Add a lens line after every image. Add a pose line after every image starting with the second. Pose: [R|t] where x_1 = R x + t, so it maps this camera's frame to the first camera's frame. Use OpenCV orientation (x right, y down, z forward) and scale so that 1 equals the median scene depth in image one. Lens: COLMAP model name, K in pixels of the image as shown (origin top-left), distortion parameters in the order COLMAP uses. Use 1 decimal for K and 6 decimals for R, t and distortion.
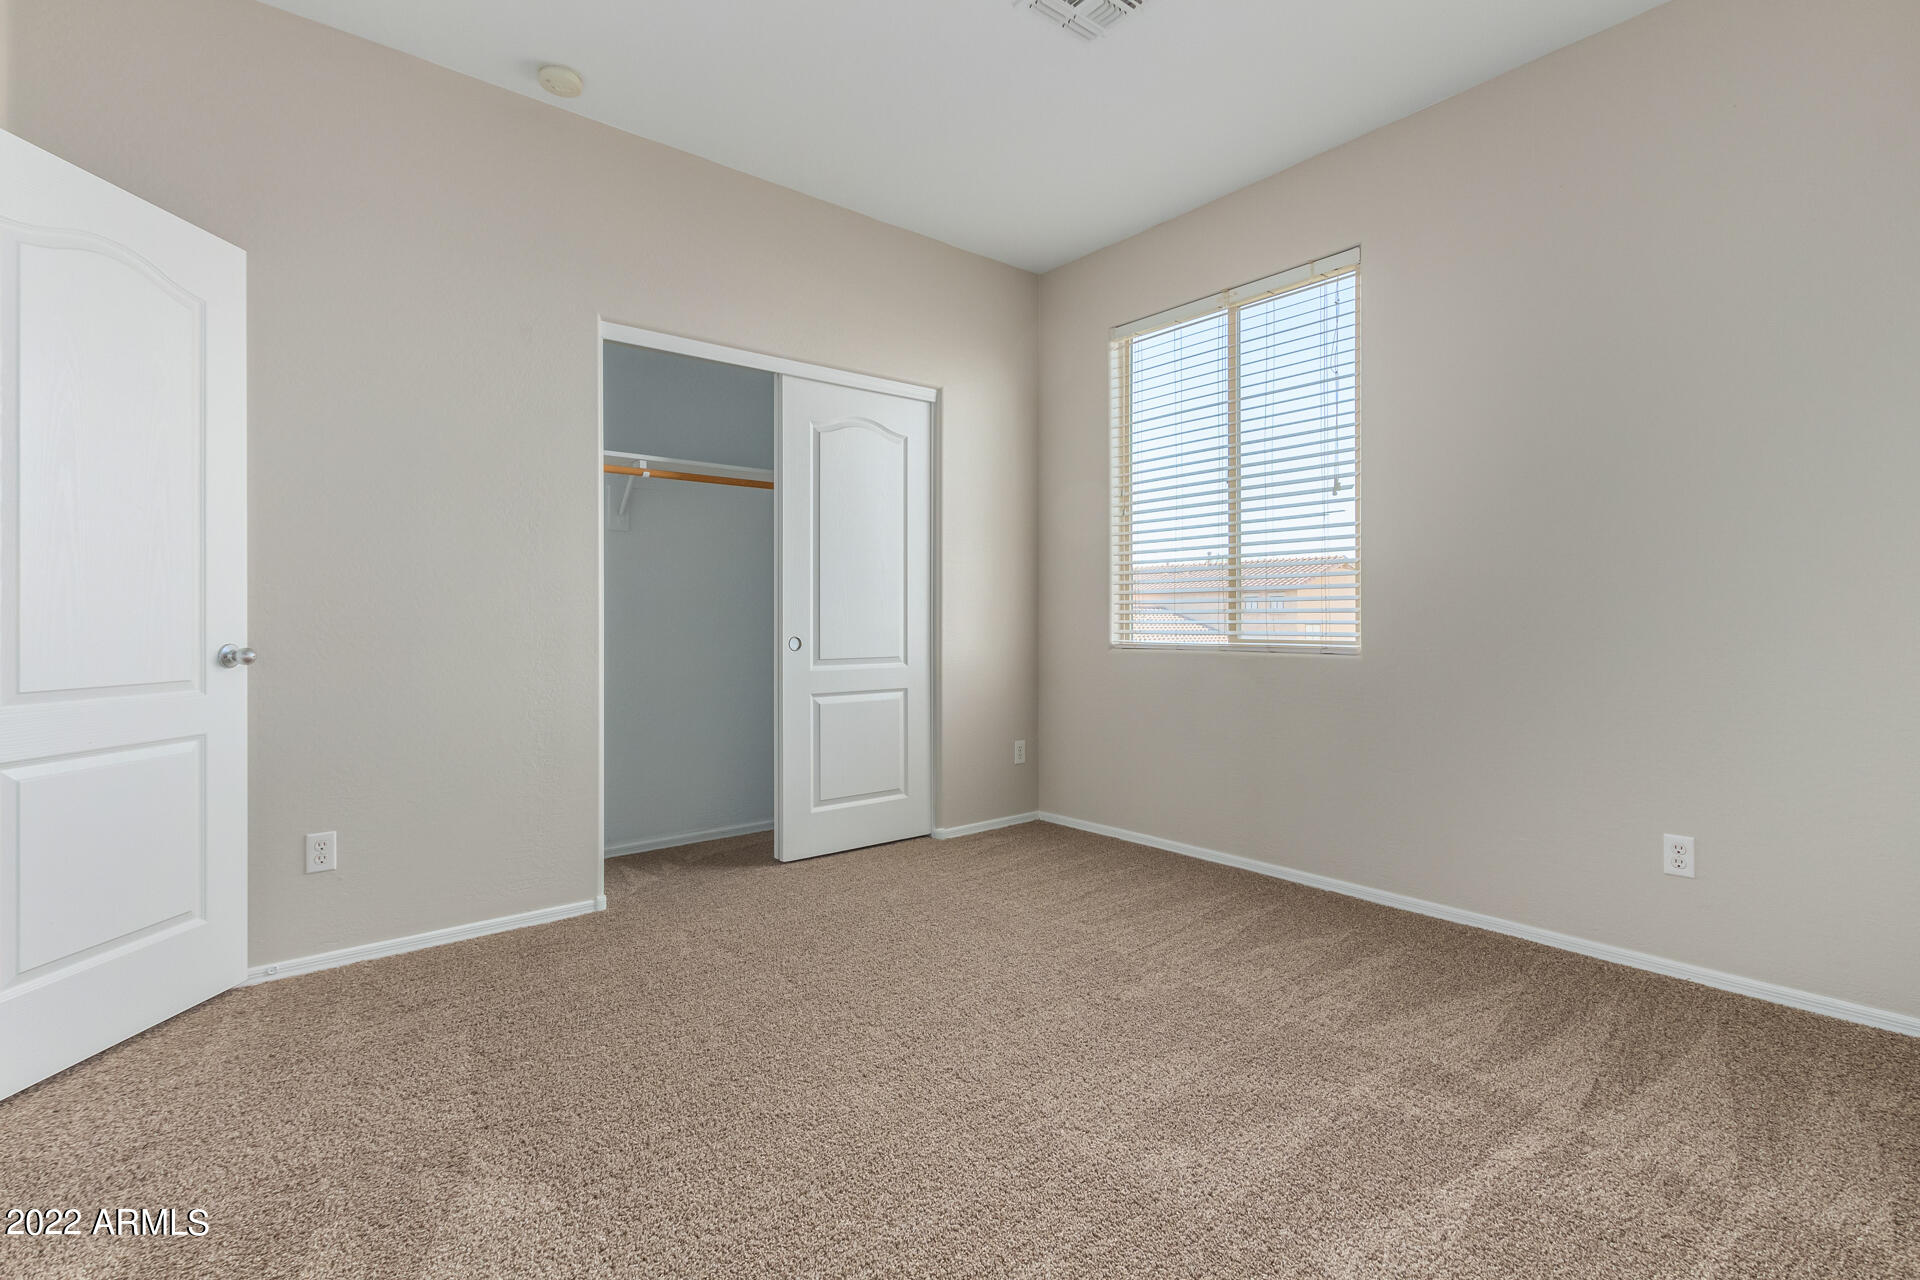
lens RADIAL K [[881.4, 0, 991.3], [0, 881.4, 617.1], [0, 0, 1]] dist [-0.003691, -0.000476]
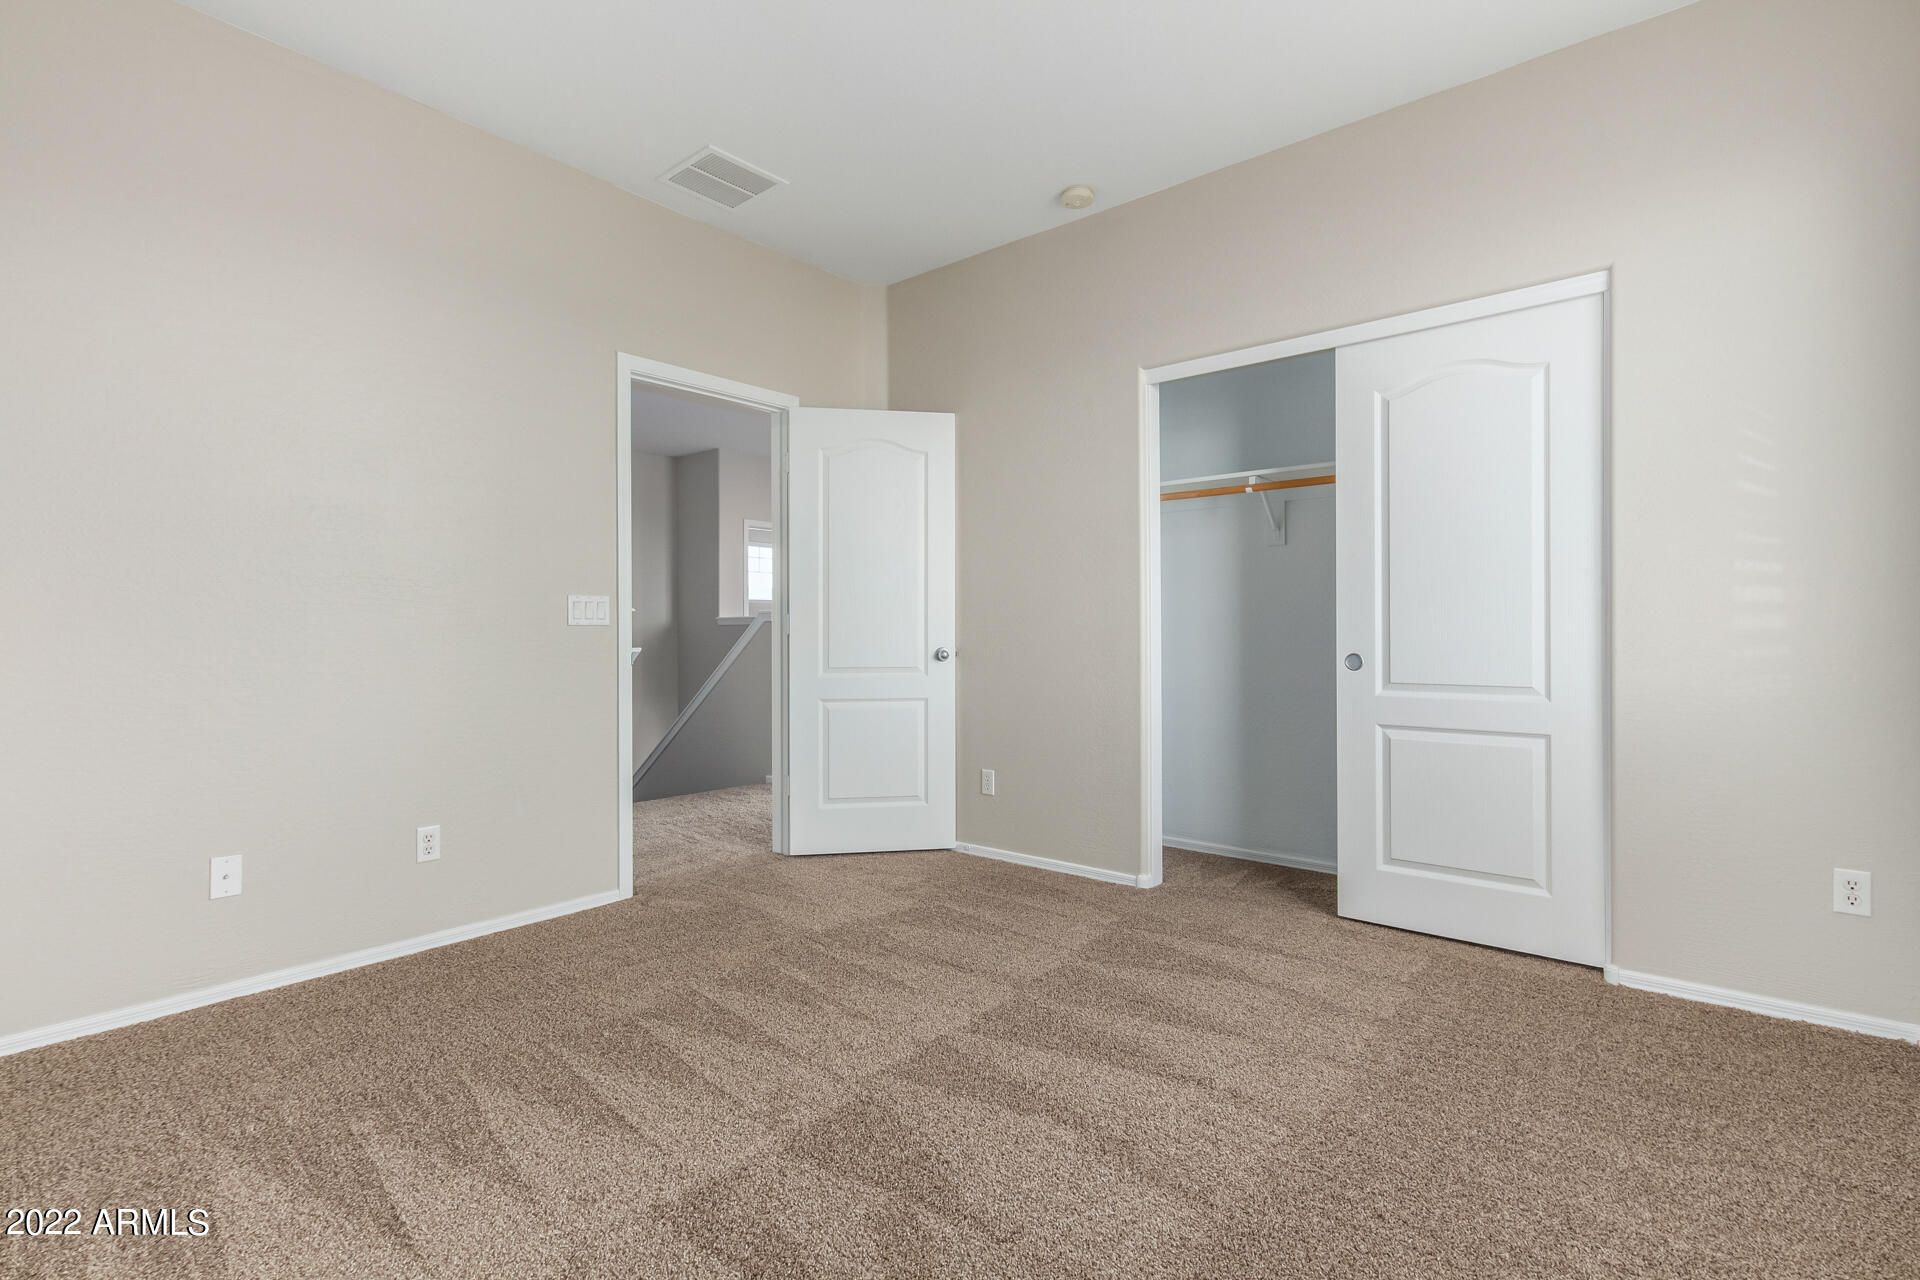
lens RADIAL K [[881.4, 0, 971.7], [0, 881.4, 621.0], [0, 0, 1]] dist [-0.003691, -0.000476]
pose [[0.172751, -0.008216, -0.984931, 0.641333], [0.006895, 0.999951, -0.007132, -0.006011], [0.984941, -0.005559, 0.172799, 0.585095]]
